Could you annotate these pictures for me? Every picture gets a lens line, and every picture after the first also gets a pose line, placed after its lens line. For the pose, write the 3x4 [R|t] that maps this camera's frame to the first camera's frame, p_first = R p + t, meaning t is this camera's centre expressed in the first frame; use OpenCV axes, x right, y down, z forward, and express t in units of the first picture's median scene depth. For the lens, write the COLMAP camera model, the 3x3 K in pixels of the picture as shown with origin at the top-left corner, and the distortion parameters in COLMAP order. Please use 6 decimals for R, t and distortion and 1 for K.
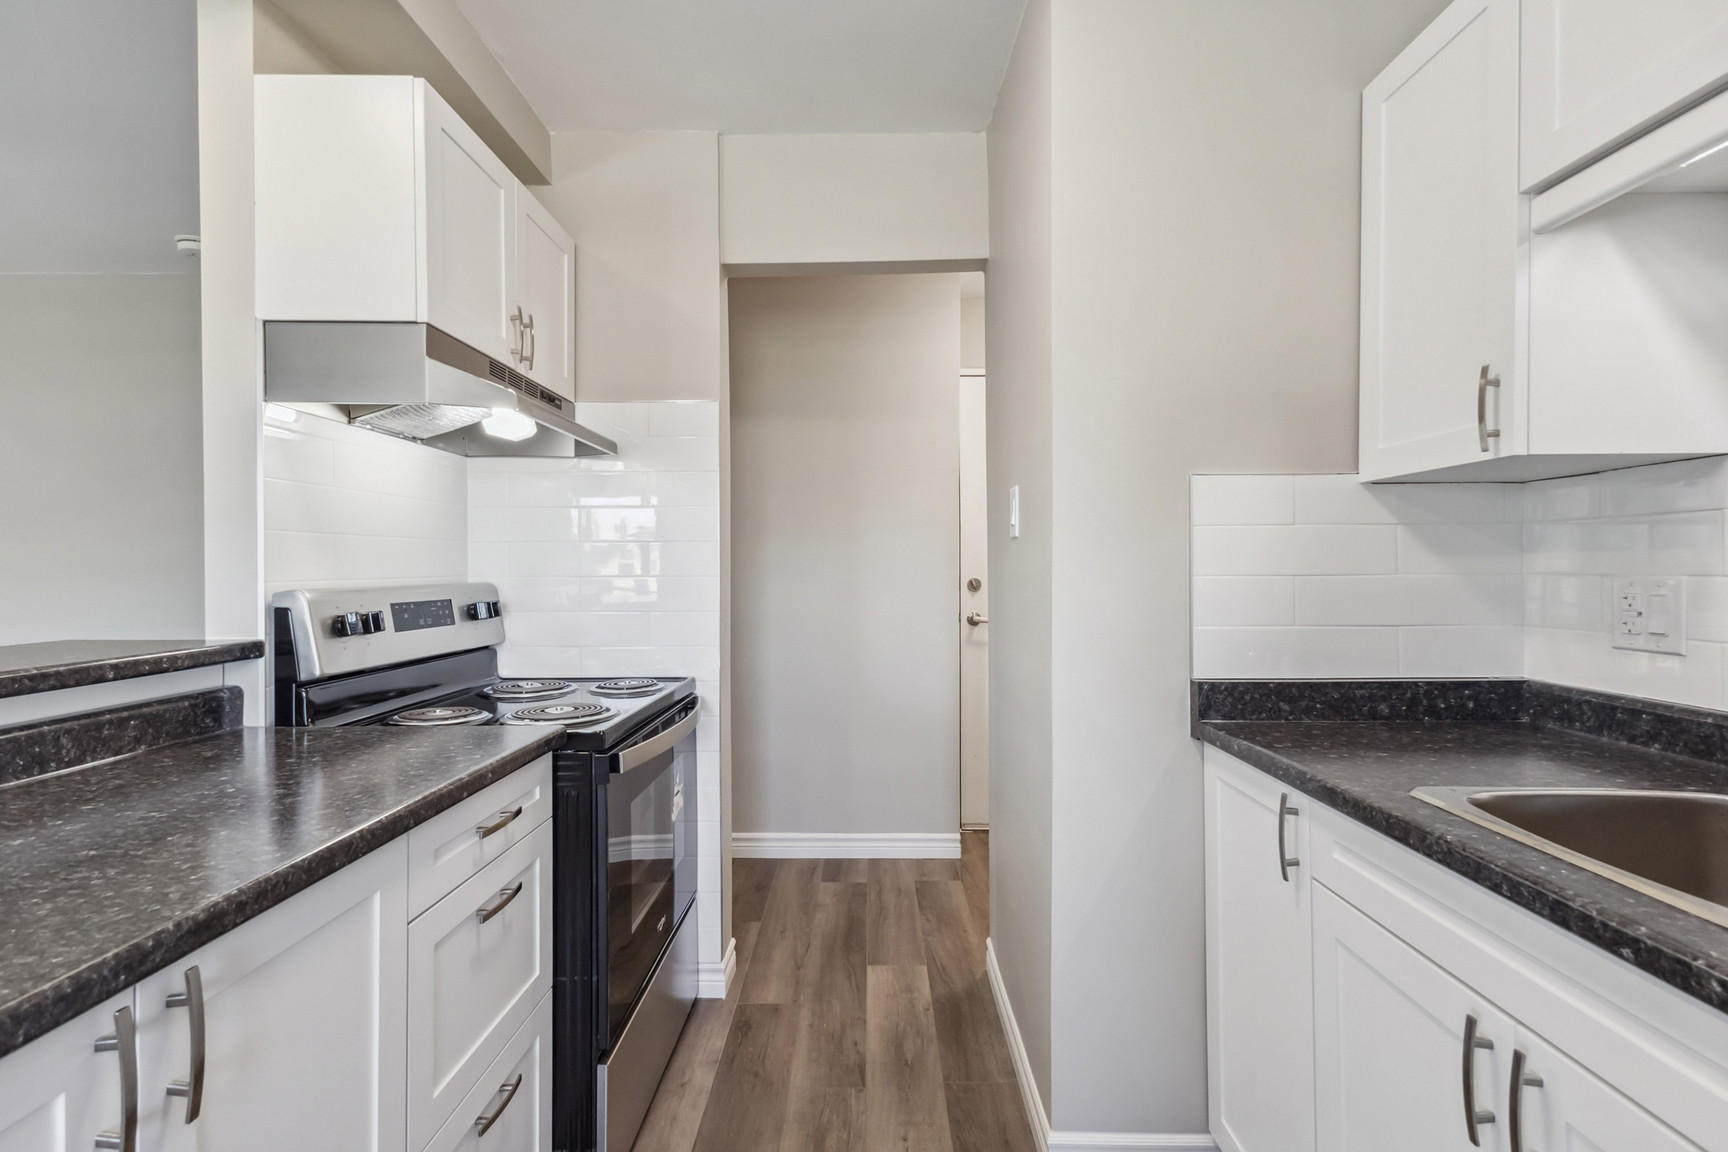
lens RADIAL K [[803.7, 0, 865.5], [0, 803.7, 570.7], [0, 0, 1]] dist [0.025449, -0.006900]
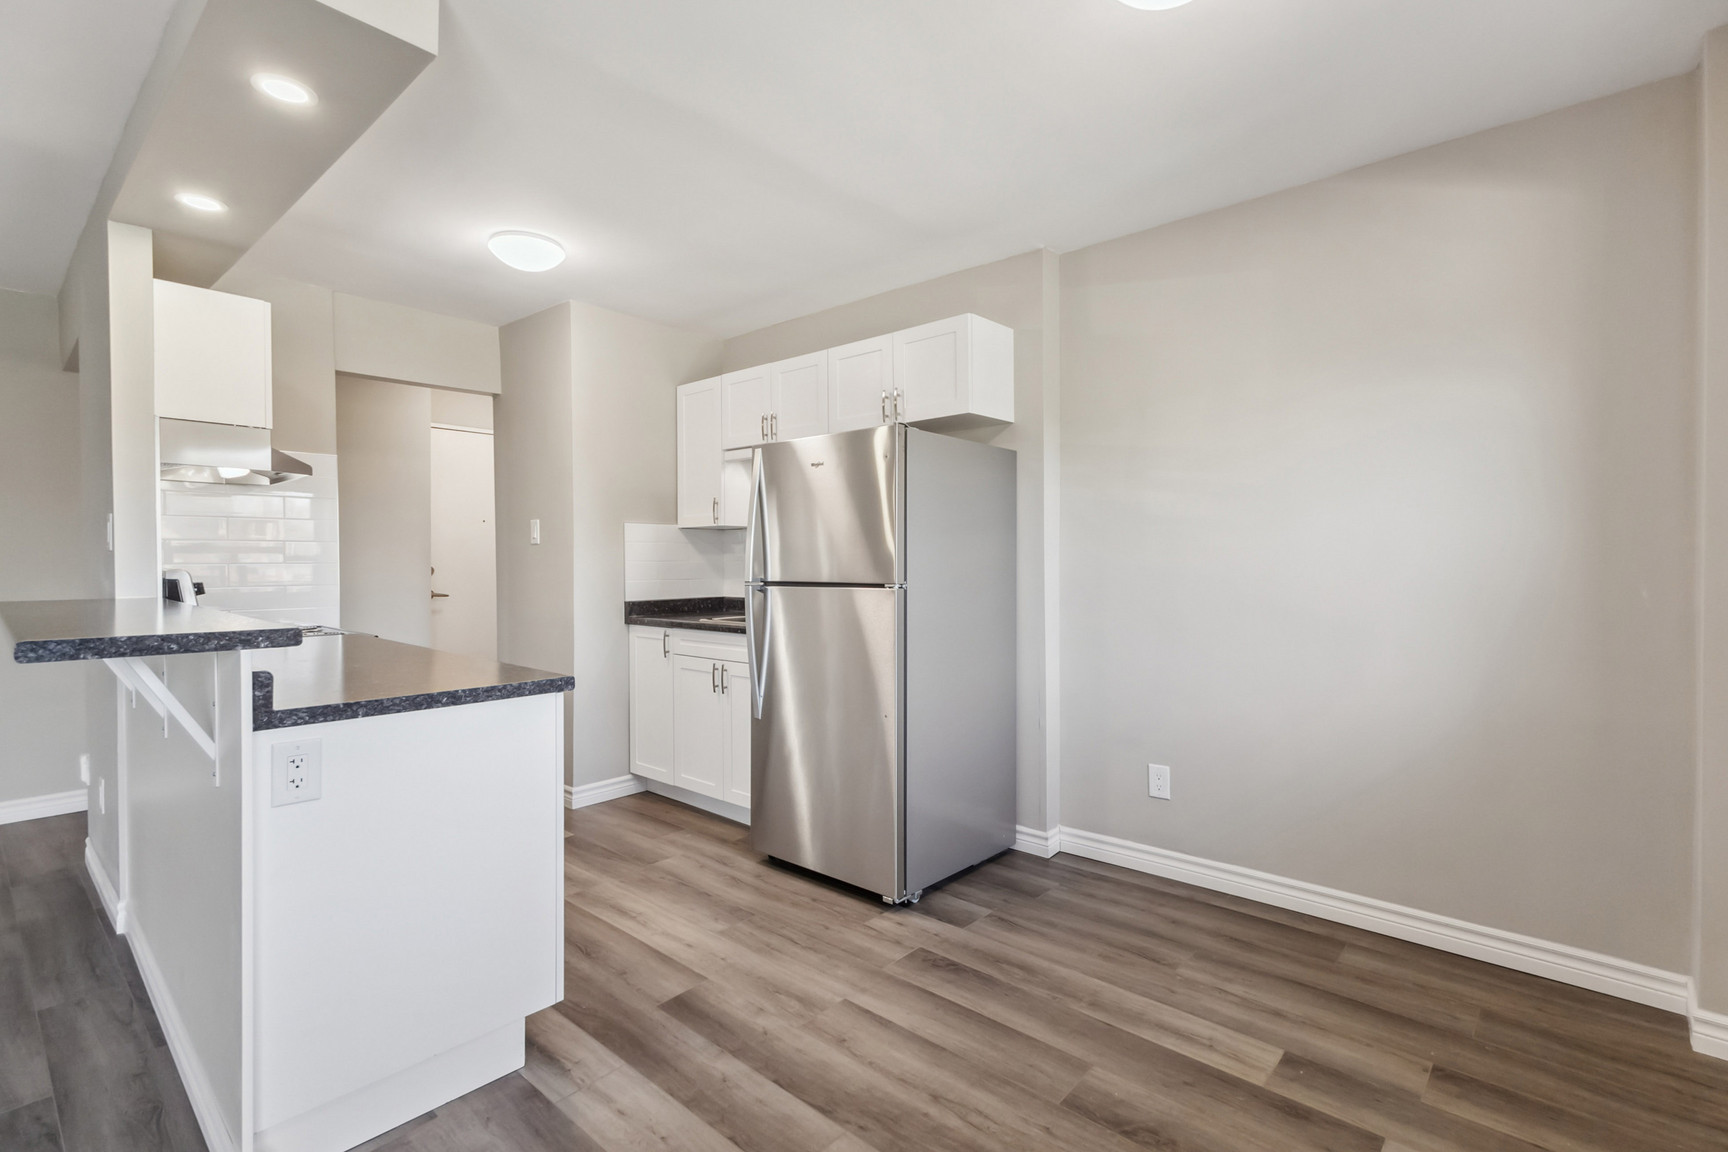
lens RADIAL K [[798.8, 0, 862.6], [0, 798.8, 571.0], [0, 0, 1]] dist [0.021960, -0.001290]
pose [[0.659894, -0.009034, 0.751304, -0.827193], [0.002279, 0.999947, 0.010022, 0.010630], [-0.751355, -0.004901, 0.659880, -1.027053]]
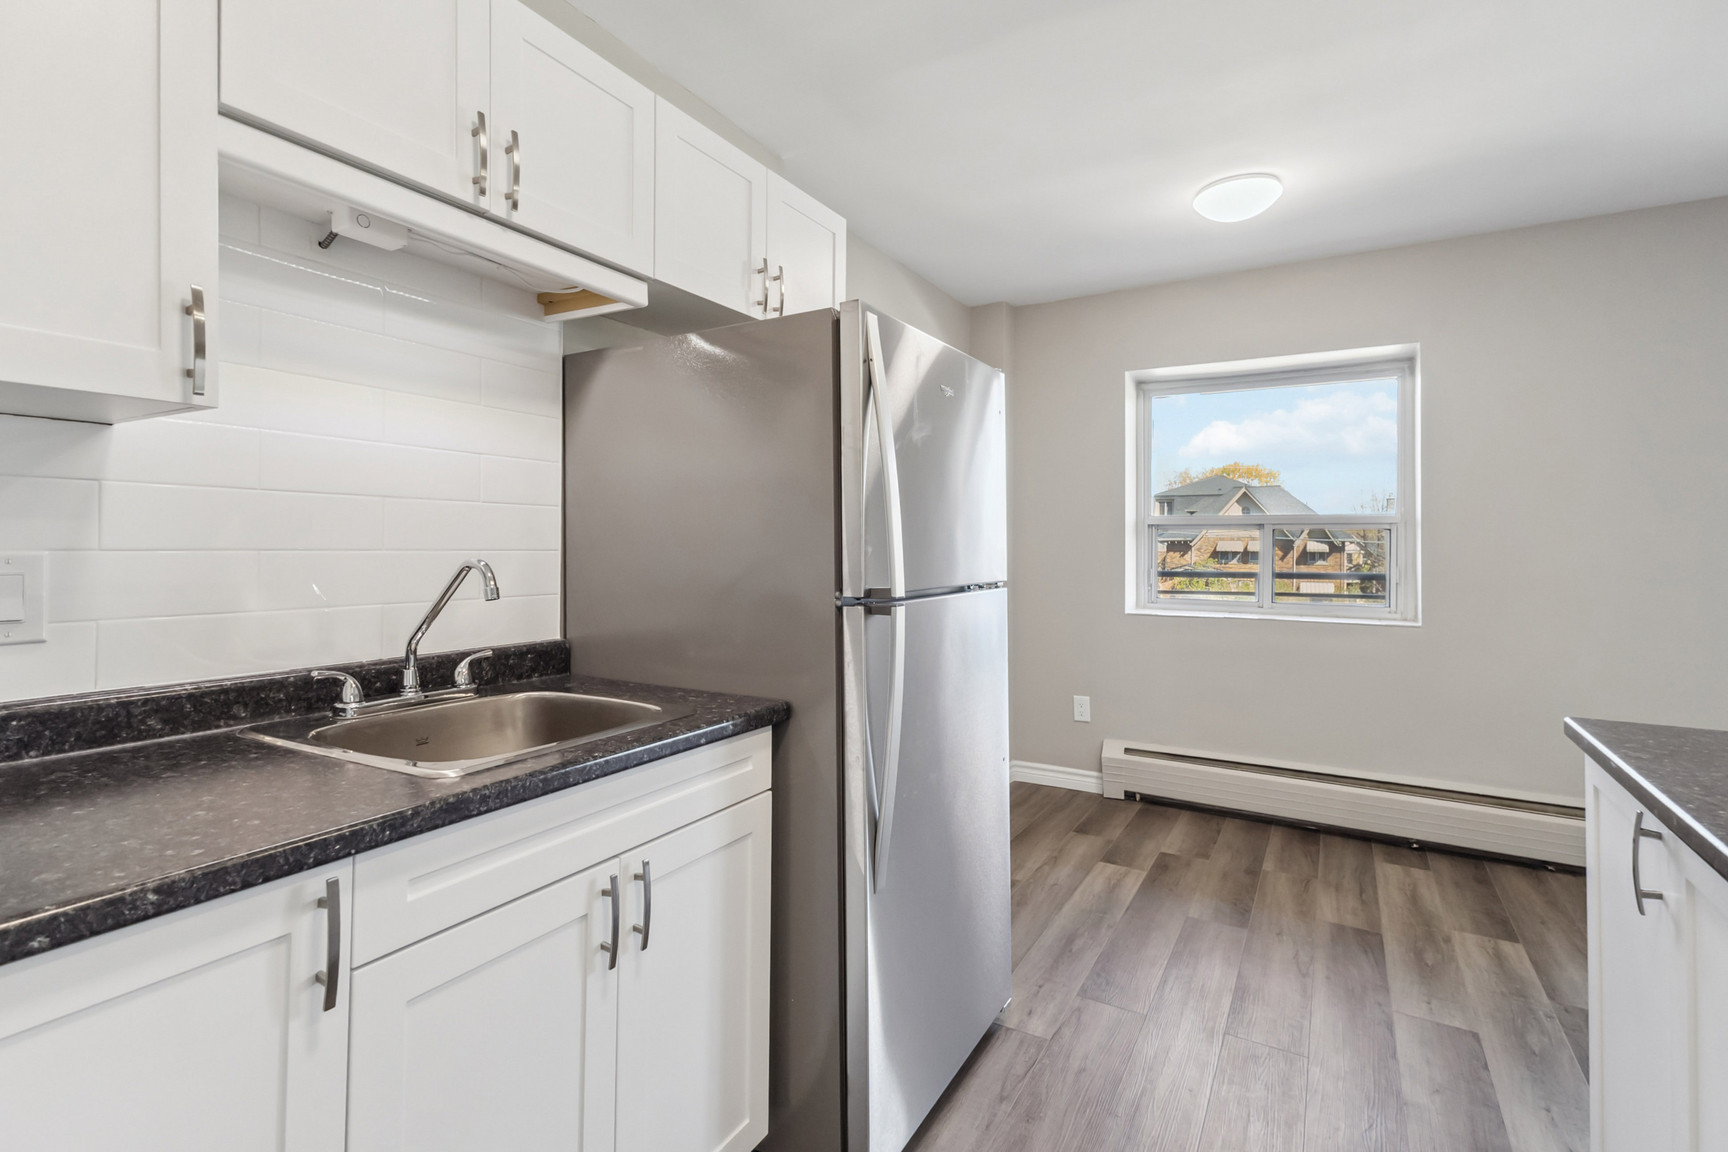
lens RADIAL K [[822.2, 0, 856.7], [0, 822.2, 543.5], [0, 0, 1]] dist [0.027535, -0.005776]
pose [[-0.867095, 0.001757, 0.498139, -0.130622], [0.000114, 0.999994, -0.003328, 0.000311], [-0.498142, -0.002829, -0.867091, 0.876434]]
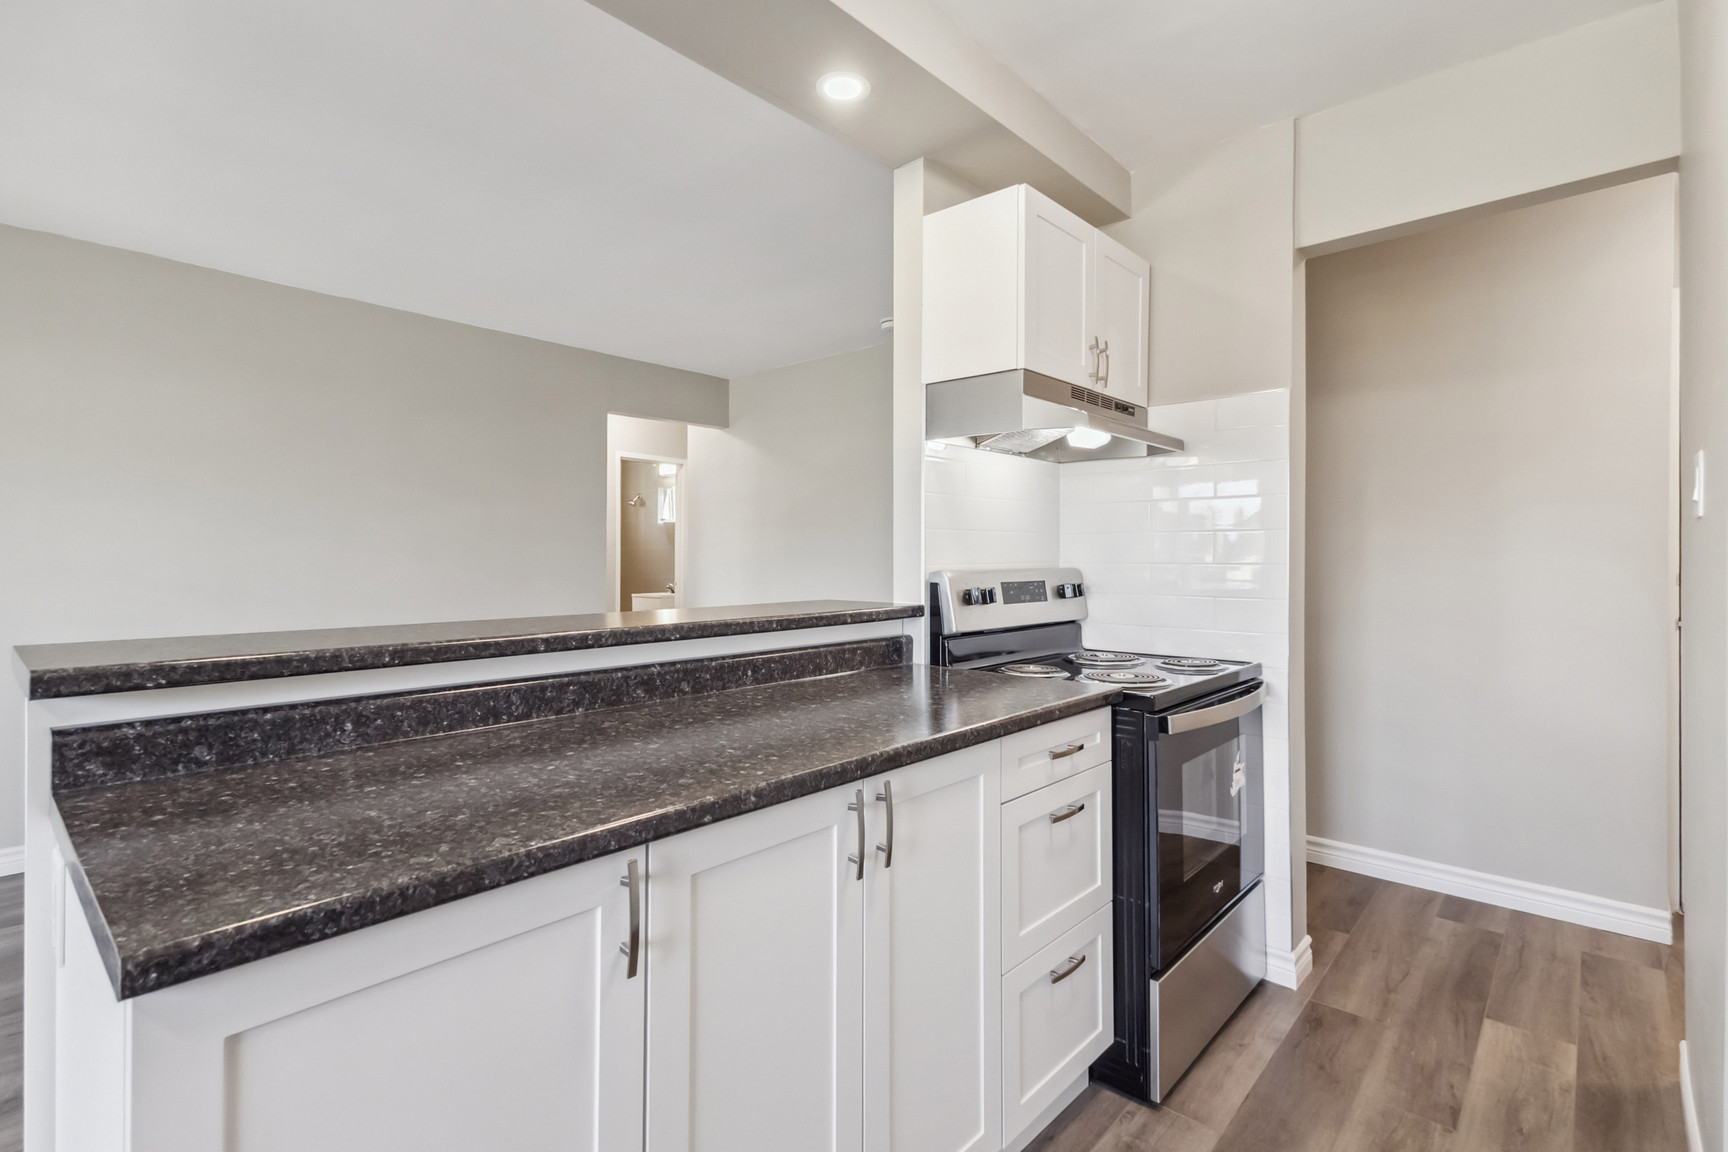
lens RADIAL K [[817.2, 0, 862.5], [0, 817.2, 560.7], [0, 0, 1]] dist [0.027824, -0.007522]
pose [[0.751818, 0.006163, -0.659341, 0.108470], [-0.004800, 0.999981, 0.003875, 0.001200], [0.659353, 0.000251, 0.751834, -0.132221]]
